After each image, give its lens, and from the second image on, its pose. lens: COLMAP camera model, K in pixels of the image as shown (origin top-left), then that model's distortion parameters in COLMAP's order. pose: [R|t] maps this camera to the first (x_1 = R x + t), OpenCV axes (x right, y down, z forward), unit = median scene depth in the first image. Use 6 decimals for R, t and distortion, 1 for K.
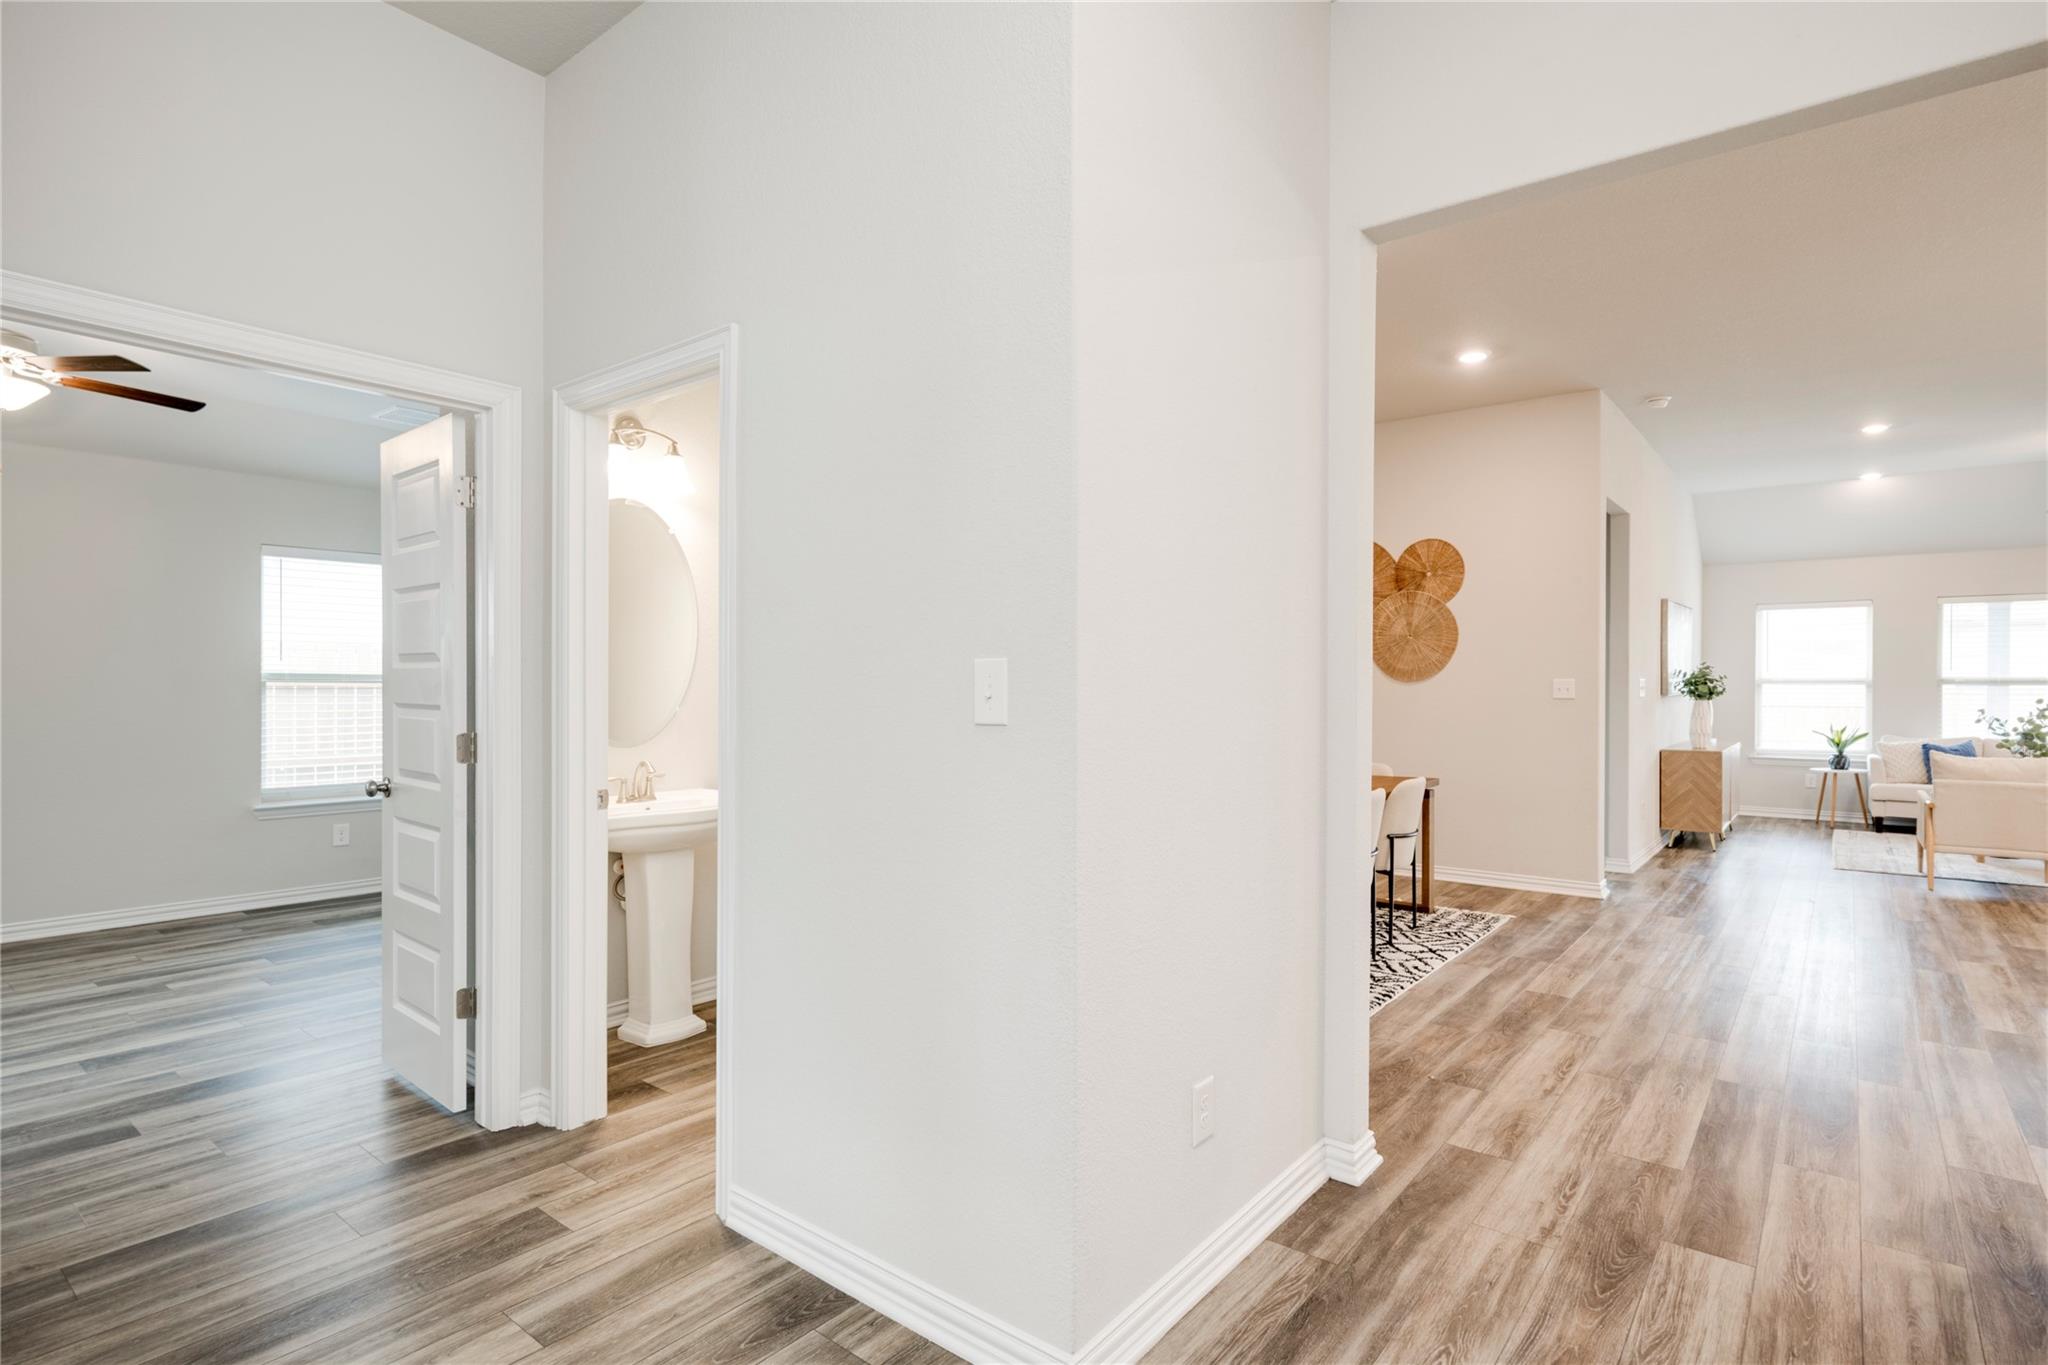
lens RADIAL K [[987.1, 0, 1023.4], [0, 987.1, 683.6], [0, 0, 1]] dist [-0.003299, -0.000194]
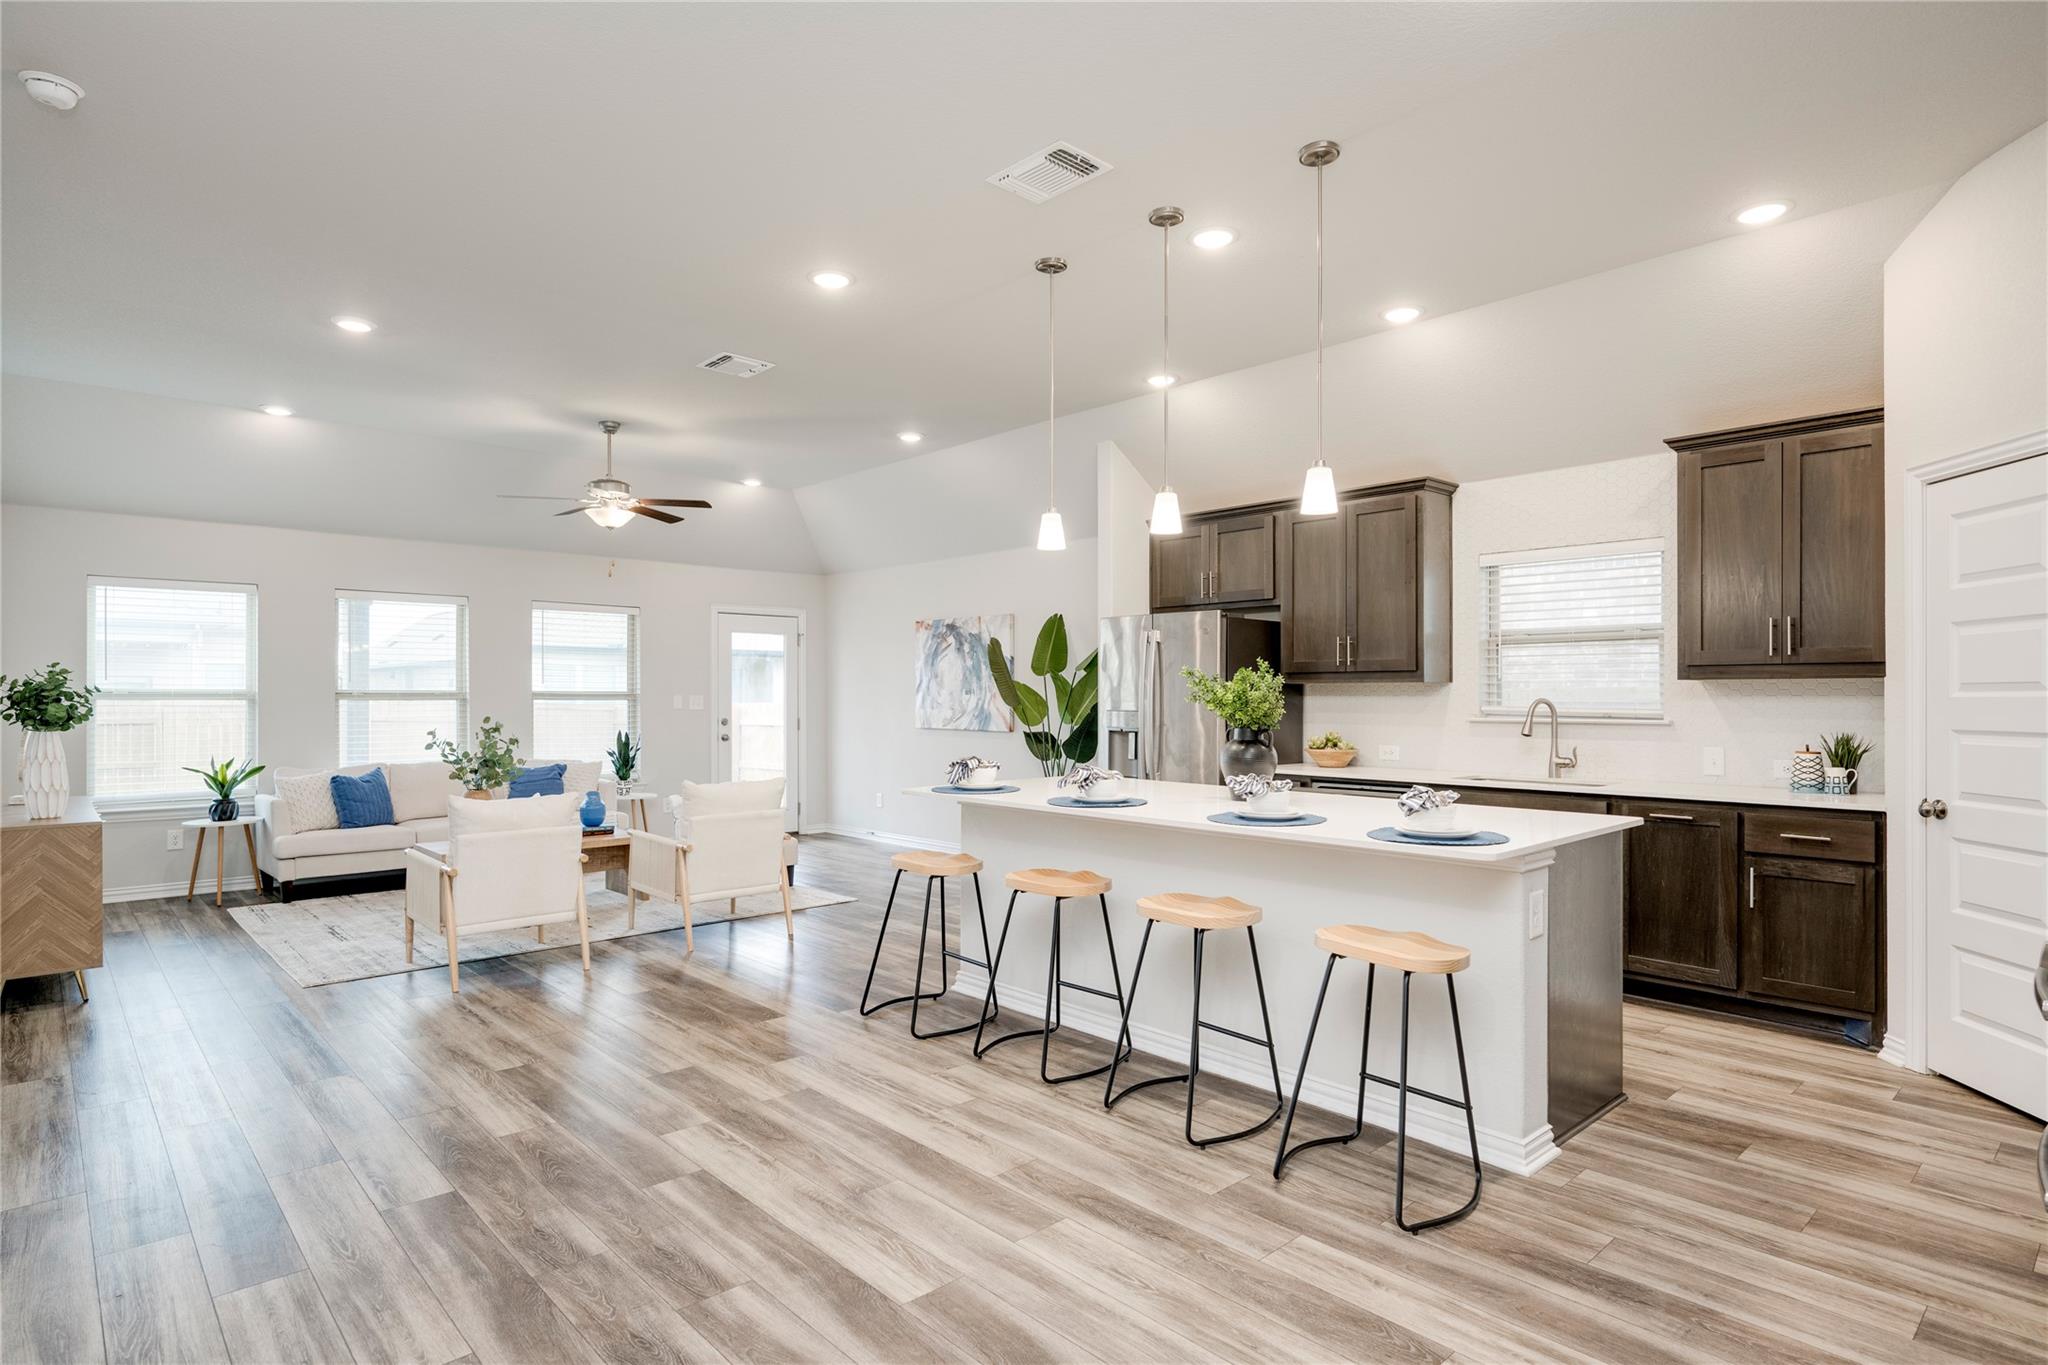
lens RADIAL K [[1090.7, 0, 1036.6], [0, 1090.7, 691.4], [0, 0, 1]] dist [0.005184, -0.000521]
pose [[0.138610, 0.002013, 0.990345, 0.141943], [0.000160, 0.999998, -0.002055, -0.003566], [-0.990347, 0.000444, 0.138609, 0.334192]]
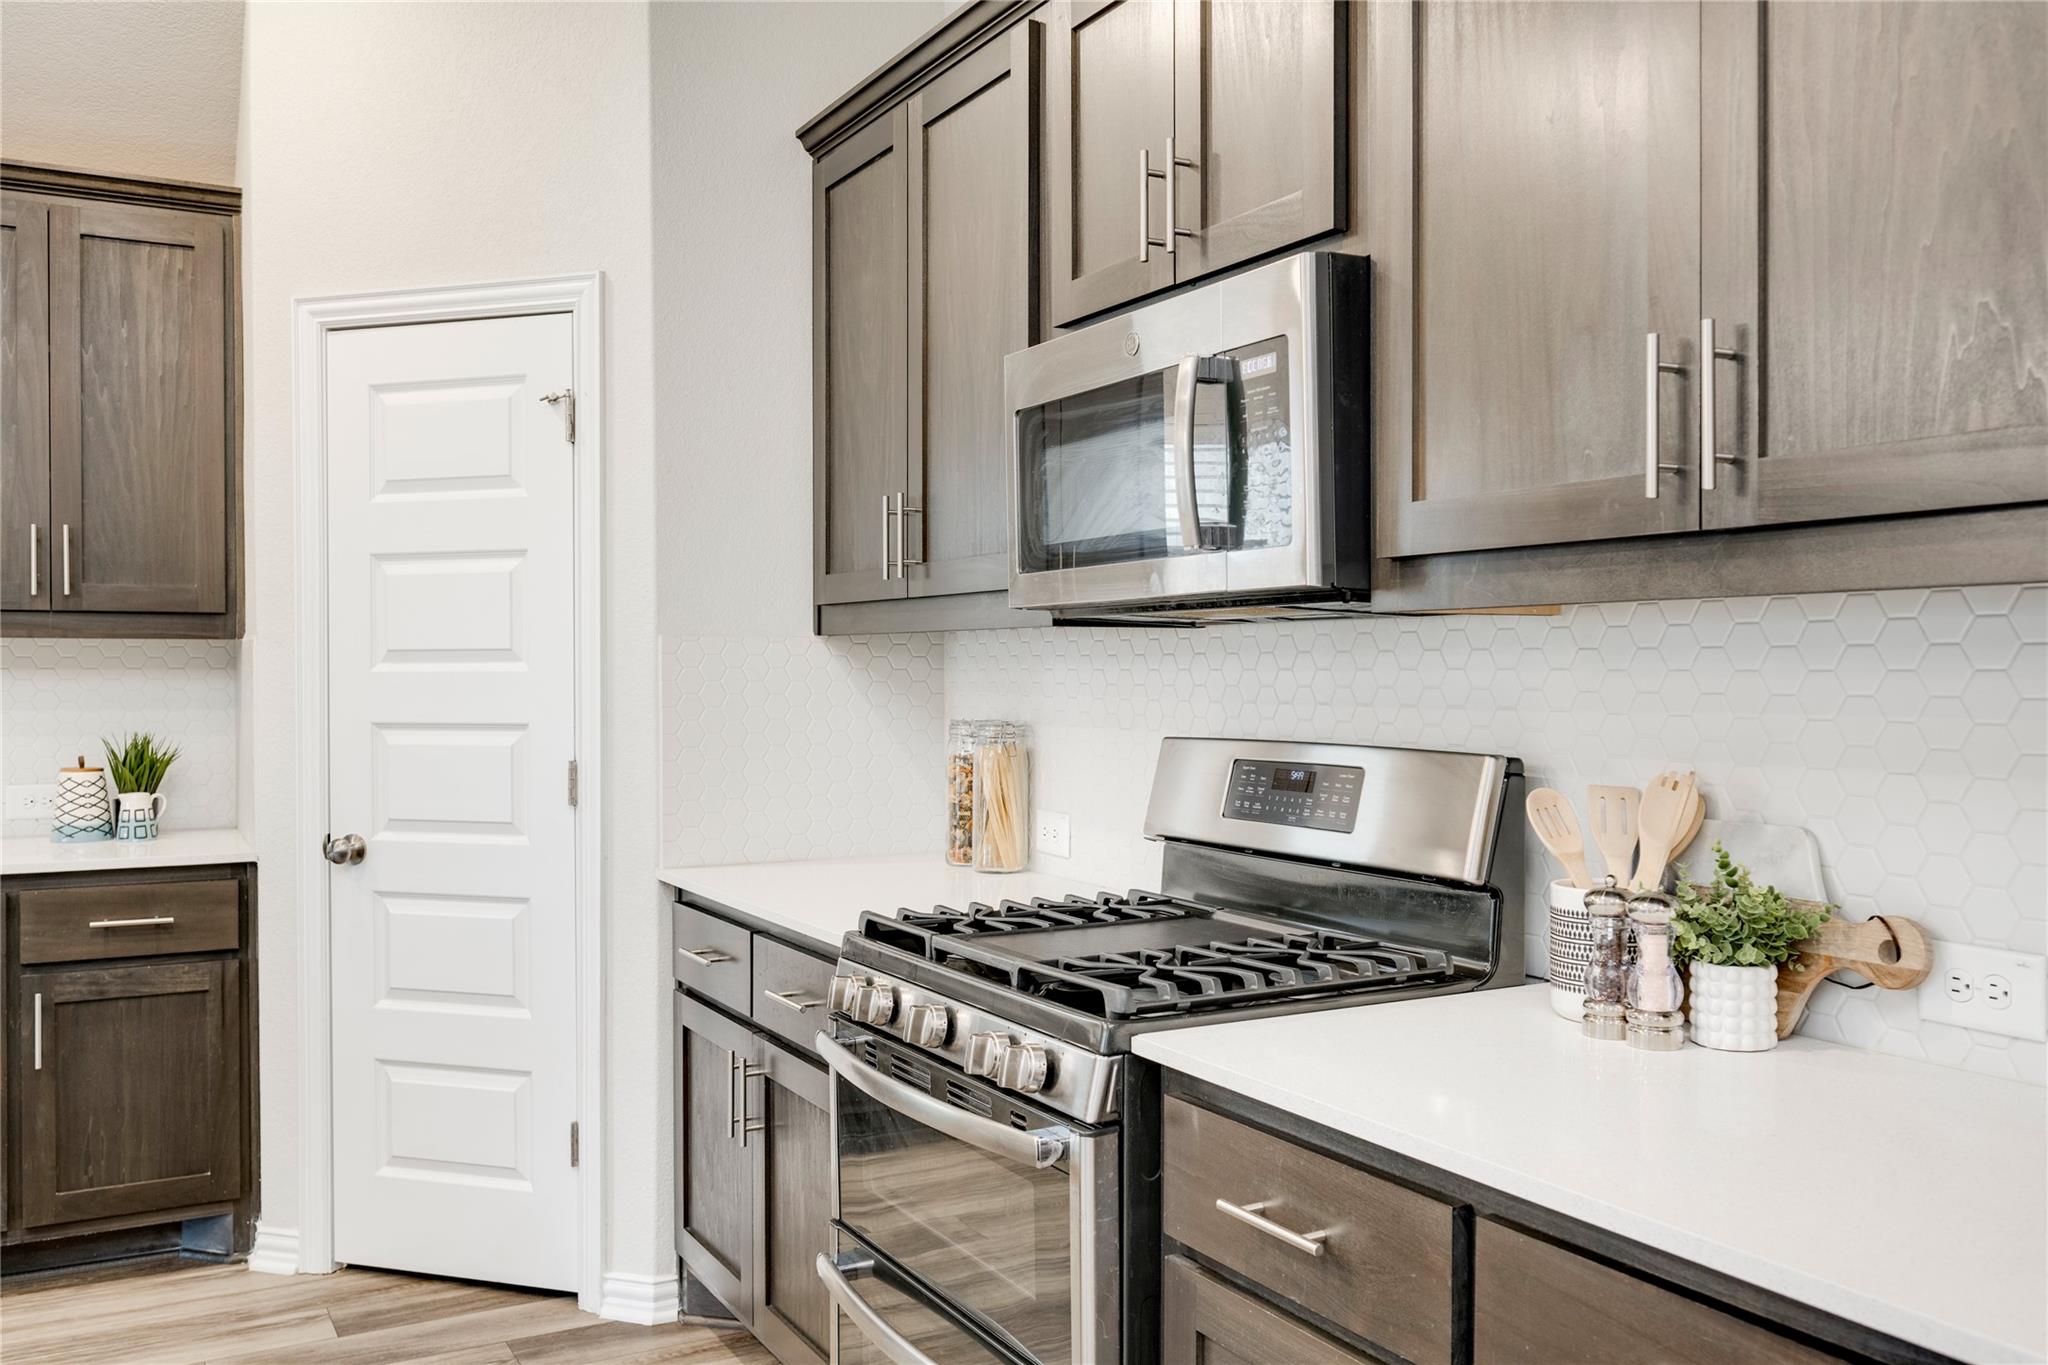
lens RADIAL K [[1685.3, 0, 1026.1], [0, 1685.3, 673.3], [0, 0, 1]] dist [-0.005470, -0.005594]
pose [[-0.934521, -0.005448, 0.355867, 0.286712], [-0.002894, 0.999966, 0.007708, -0.005250], [-0.355897, 0.006173, -0.934505, 0.368473]]
